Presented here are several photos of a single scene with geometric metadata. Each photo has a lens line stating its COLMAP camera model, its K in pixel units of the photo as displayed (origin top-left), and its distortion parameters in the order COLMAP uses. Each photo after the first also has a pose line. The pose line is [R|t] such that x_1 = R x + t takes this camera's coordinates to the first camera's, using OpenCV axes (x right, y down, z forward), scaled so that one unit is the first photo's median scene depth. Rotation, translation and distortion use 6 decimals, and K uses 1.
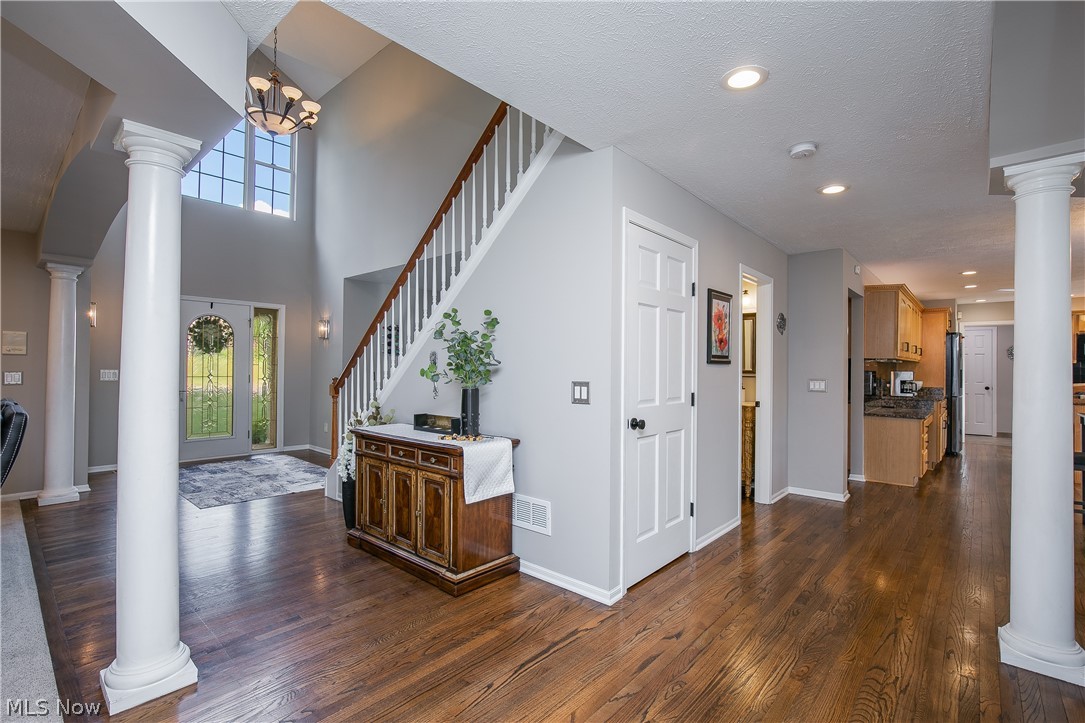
lens RADIAL K [[502.6, 0, 537.1], [0, 502.6, 363.7], [0, 0, 1]] dist [-0.008417, 0.002938]
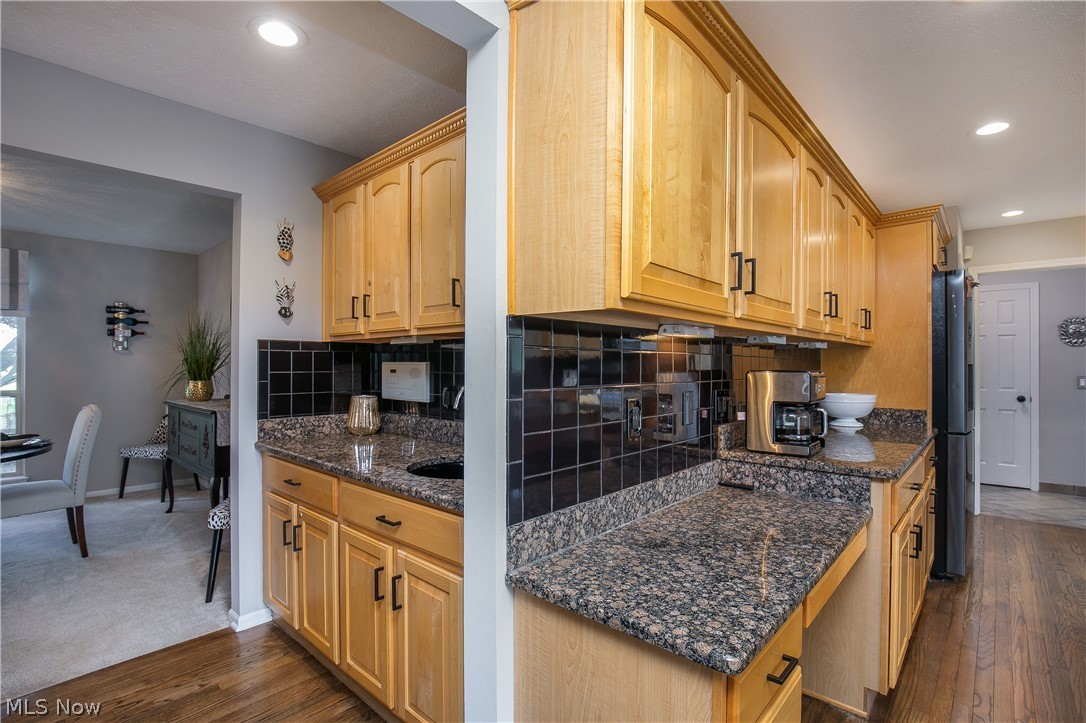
lens RADIAL K [[503.1, 0, 549.8], [0, 503.1, 366.2], [0, 0, 1]] dist [-0.008417, 0.002938]
pose [[0.999966, -0.008163, 0.001149, 0.512752], [0.008155, 0.999942, 0.006972, 0.007731], [-0.001206, -0.006962, 0.999975, 0.603727]]
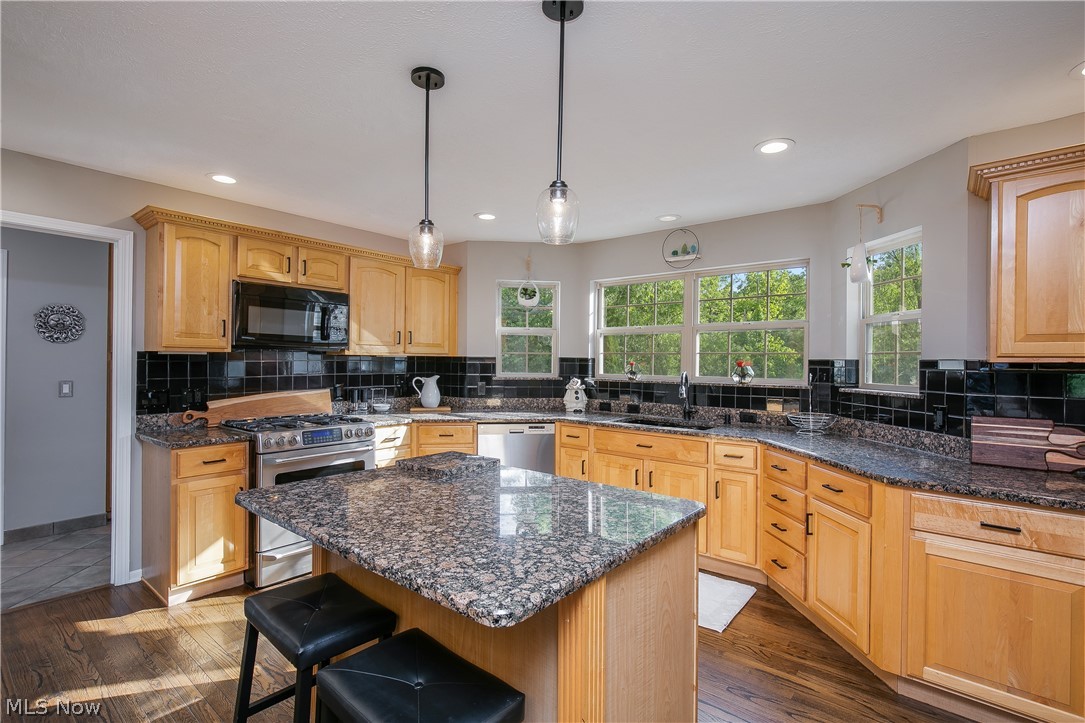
lens RADIAL K [[502.6, 0, 546.0], [0, 502.6, 363.8], [0, 0, 1]] dist [-0.008417, 0.002938]
pose [[-0.045140, -0.011816, 0.998911, 0.672253], [-0.020199, 0.999736, 0.010913, -0.002171], [-0.998776, -0.019684, -0.045366, 0.782654]]
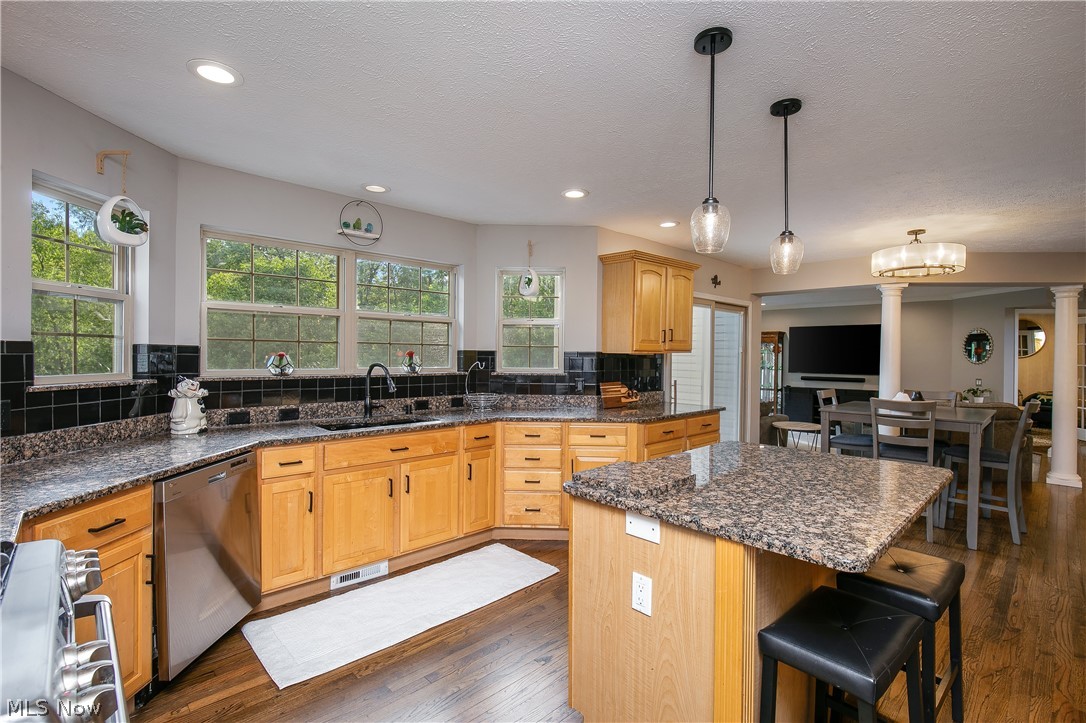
lens RADIAL K [[503.1, 0, 552.4], [0, 503.1, 361.4], [0, 0, 1]] dist [-0.008417, 0.002938]
pose [[-0.997208, -0.015498, 0.073050, 0.982464], [-0.015254, 0.999876, 0.003907, 0.003044], [-0.073102, 0.002782, -0.997321, 1.064844]]
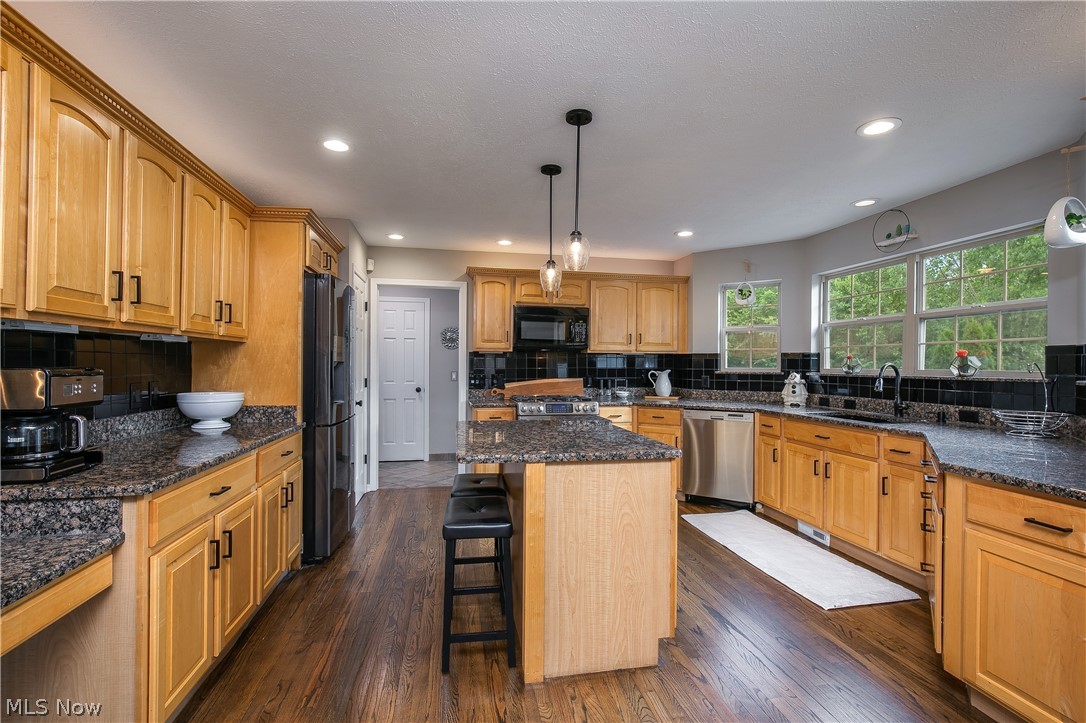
lens RADIAL K [[503.1, 0, 549.5], [0, 503.1, 364.2], [0, 0, 1]] dist [-0.008417, 0.002938]
pose [[0.604712, -0.001734, 0.796442, 0.609182], [-0.010224, 0.999898, 0.009940, 0.007750], [-0.796379, -0.014153, 0.604633, 0.588467]]
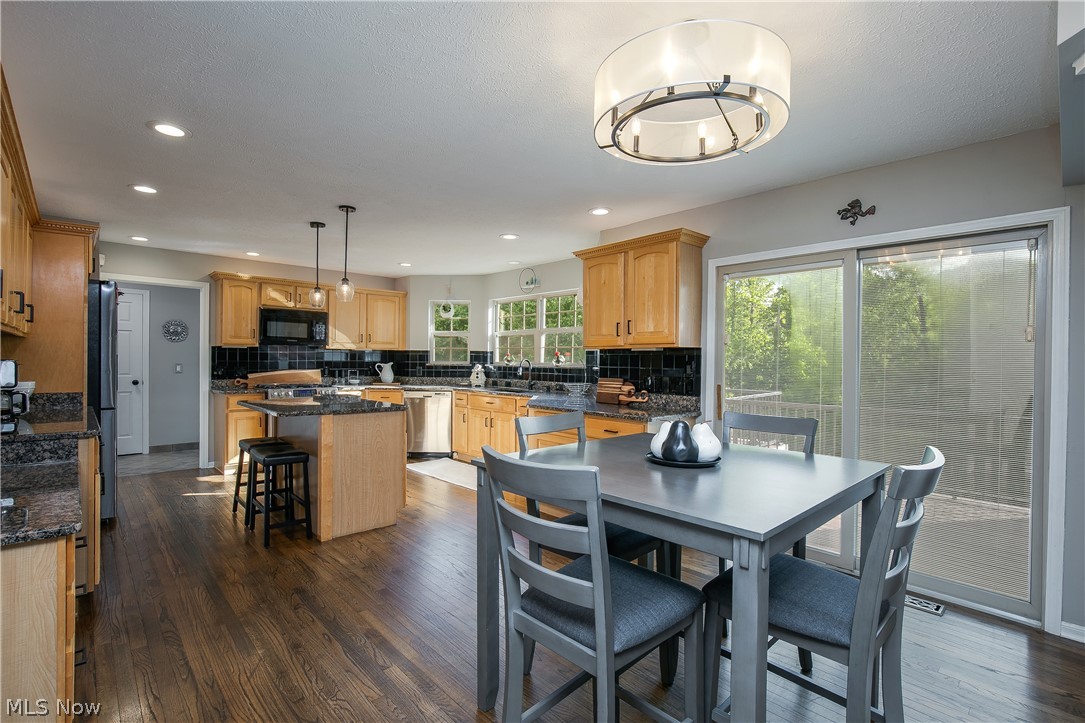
lens RADIAL K [[502.6, 0, 546.8], [0, 502.6, 369.1], [0, 0, 1]] dist [-0.008417, 0.002938]
pose [[0.092735, -0.022336, 0.995440, 0.373051], [-0.020601, 0.999491, 0.024346, 0.004546], [-0.995478, -0.022765, 0.092228, 0.510135]]
